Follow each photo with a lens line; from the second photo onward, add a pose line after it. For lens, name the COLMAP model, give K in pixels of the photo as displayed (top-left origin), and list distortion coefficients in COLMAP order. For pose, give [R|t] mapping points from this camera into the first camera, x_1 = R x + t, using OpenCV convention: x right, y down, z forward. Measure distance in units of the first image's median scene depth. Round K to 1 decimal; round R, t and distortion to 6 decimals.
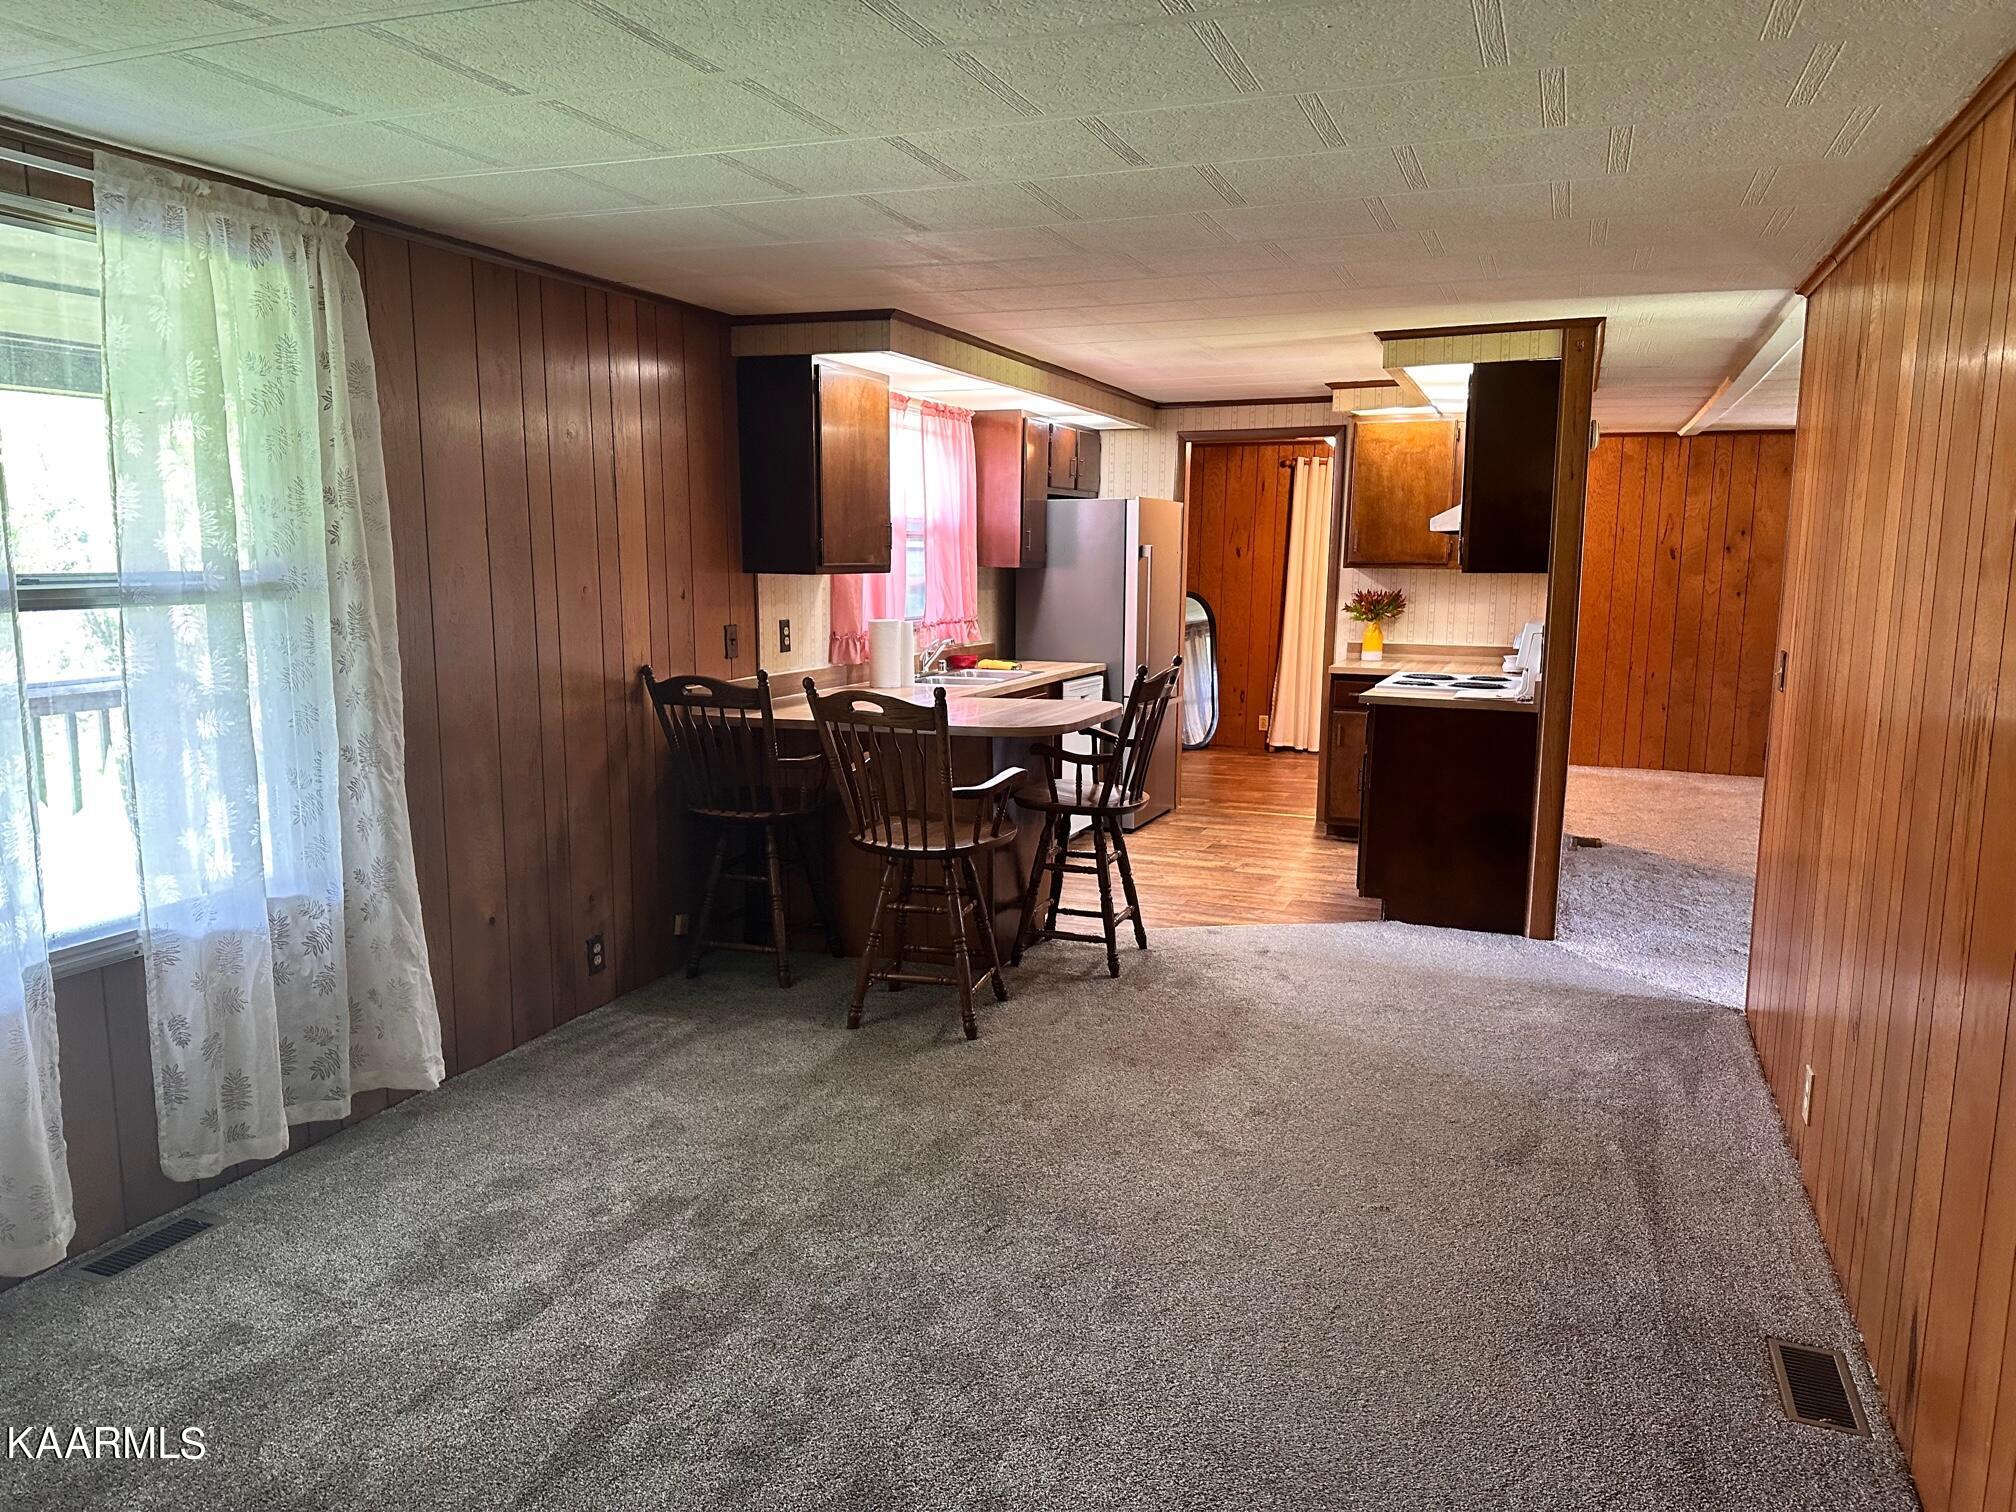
lens RADIAL K [[1425.4, 0, 1015.6], [0, 1425.4, 772.8], [0, 0, 1]] dist [0.123896, -0.198613]
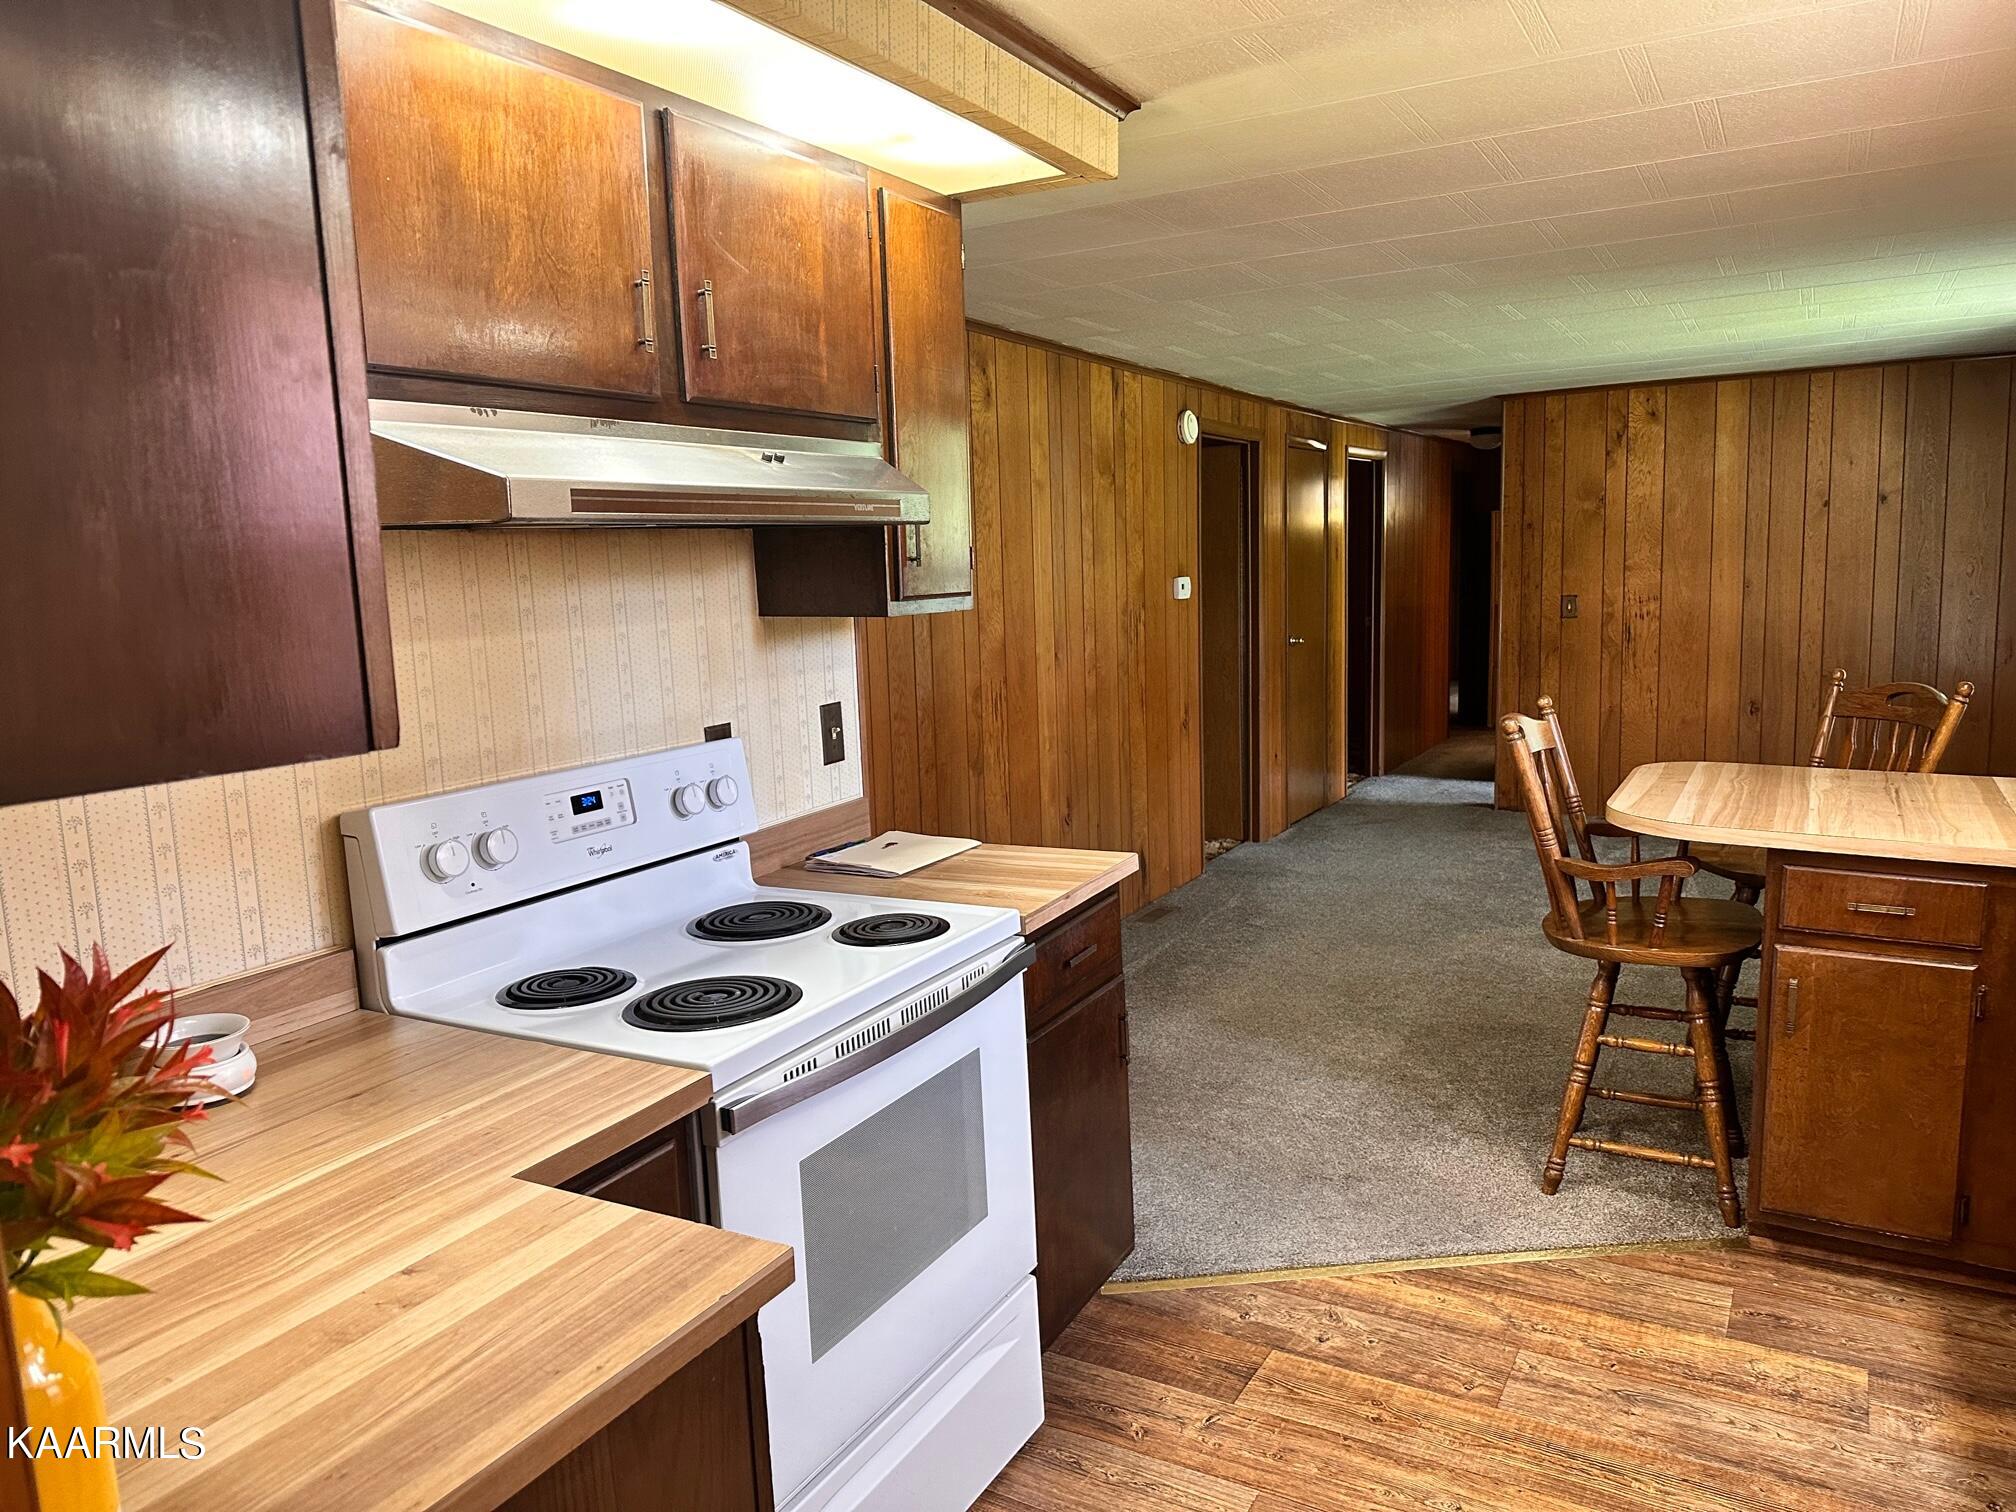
lens RADIAL K [[1425.4, 0, 1015.6], [0, 1425.4, 772.8], [0, 0, 1]] dist [0.123896, -0.198613]
pose [[-0.989011, 0.009124, 0.147563, 0.163603], [0.054025, 0.951371, 0.303272, -0.180644], [-0.137620, 0.307911, -0.941409, 1.142462]]
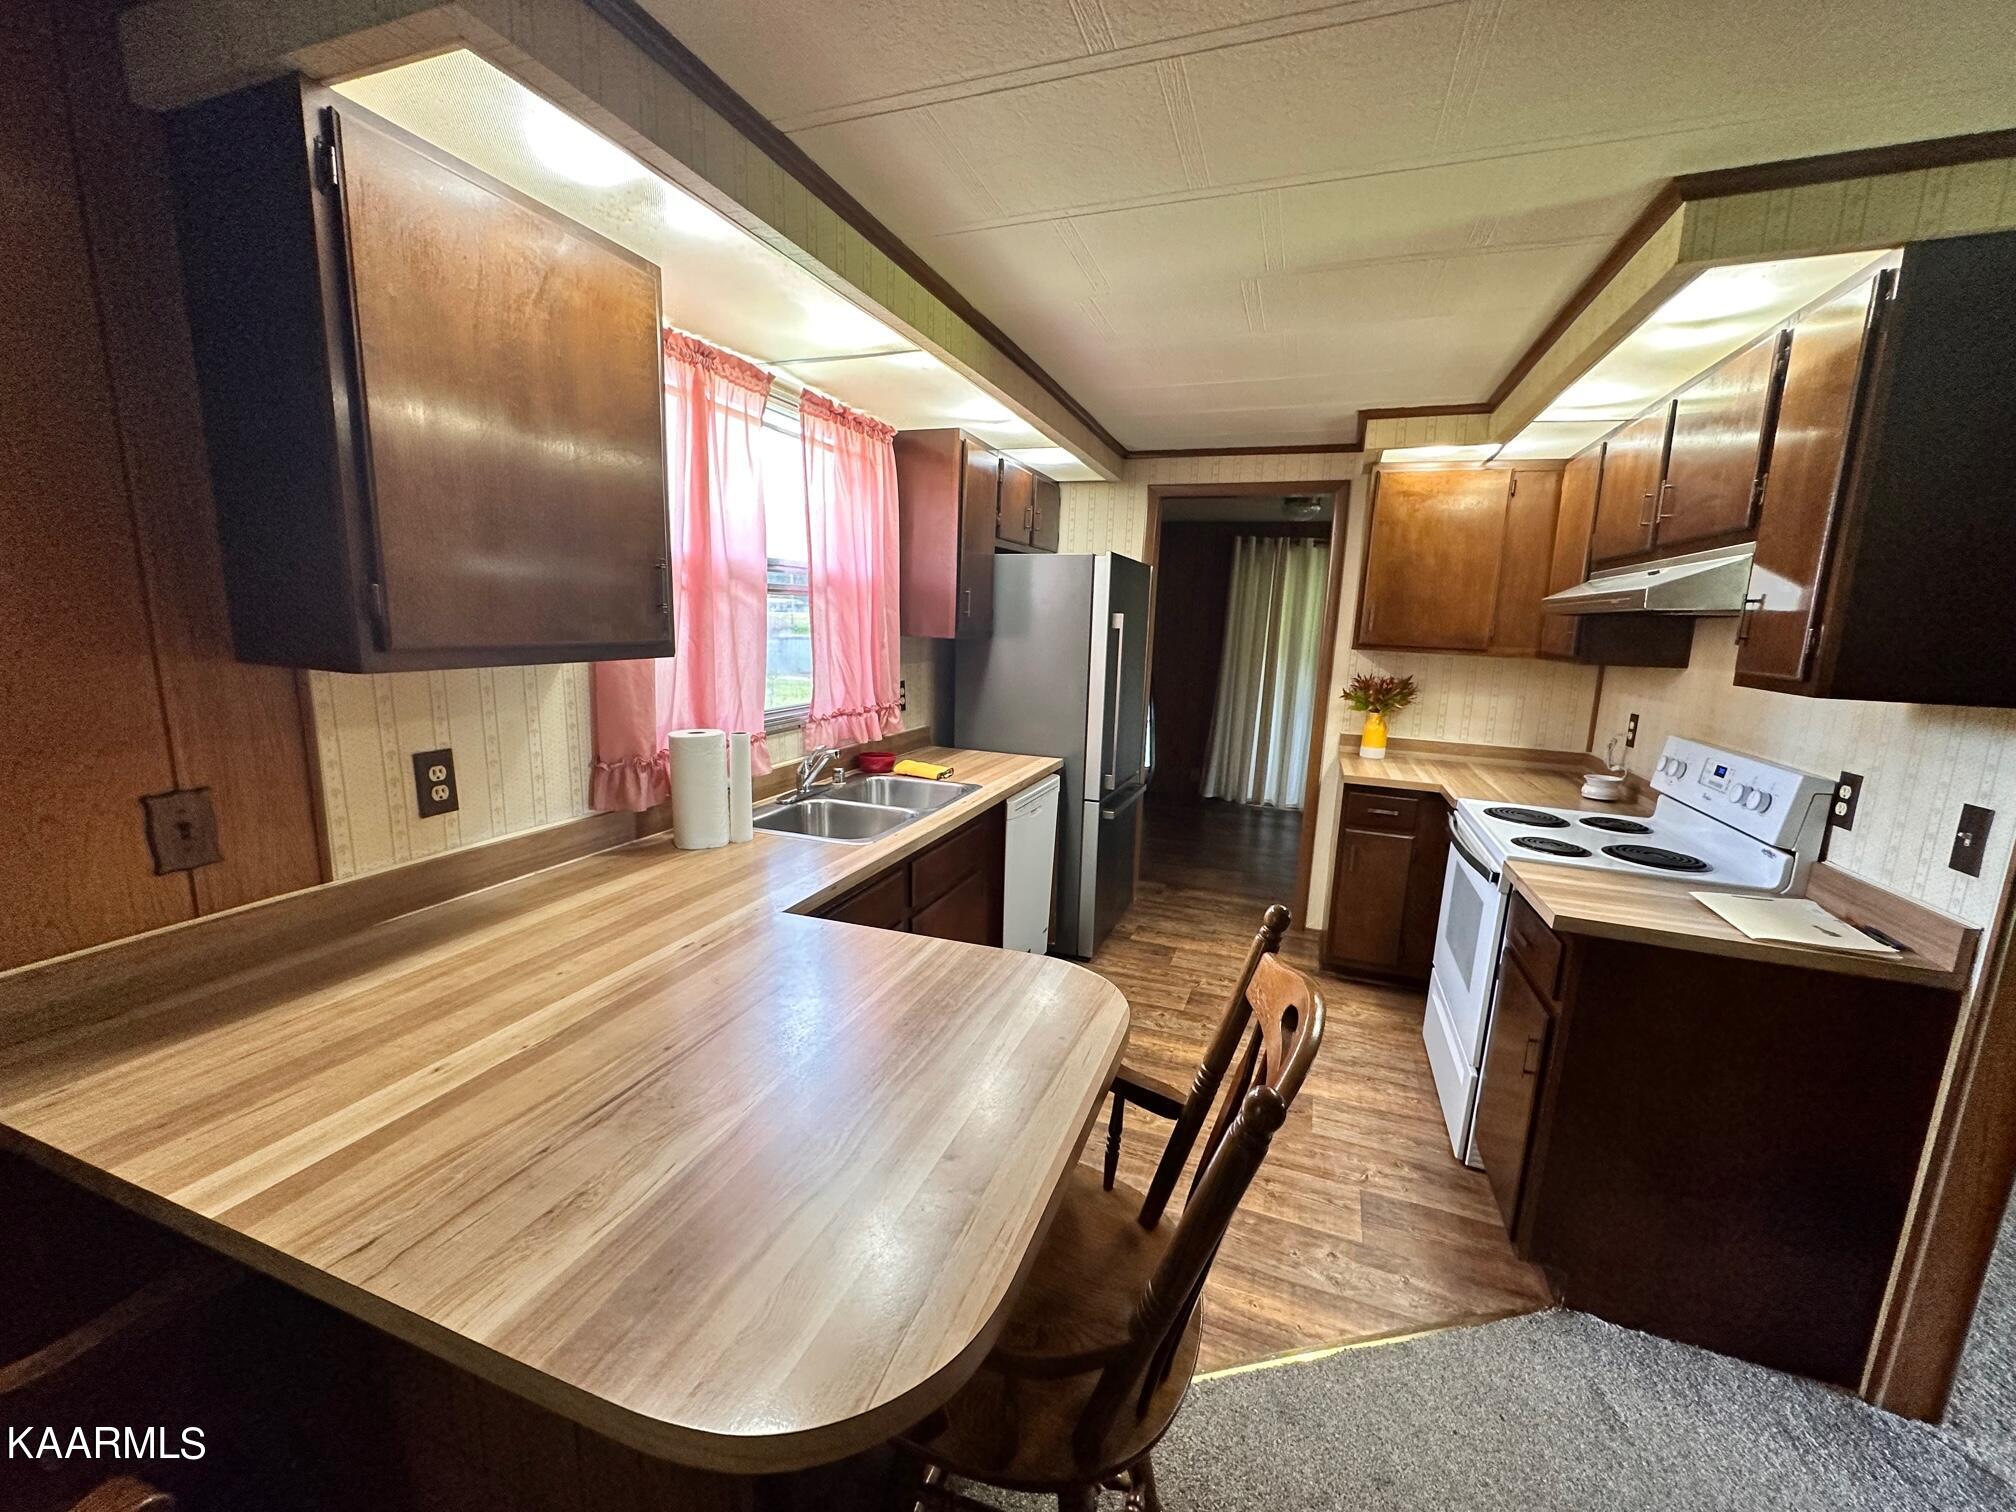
lens RADIAL K [[800.6, 0, 1008.0], [0, 800.6, 756.0], [0, 0, 1]] dist [-0.009168, 0.000251]
pose [[0.999589, 0.022849, 0.017302, 0.025154], [-0.023260, 0.999443, 0.023915, -0.090308], [-0.016746, -0.024307, 0.999564, 0.560569]]
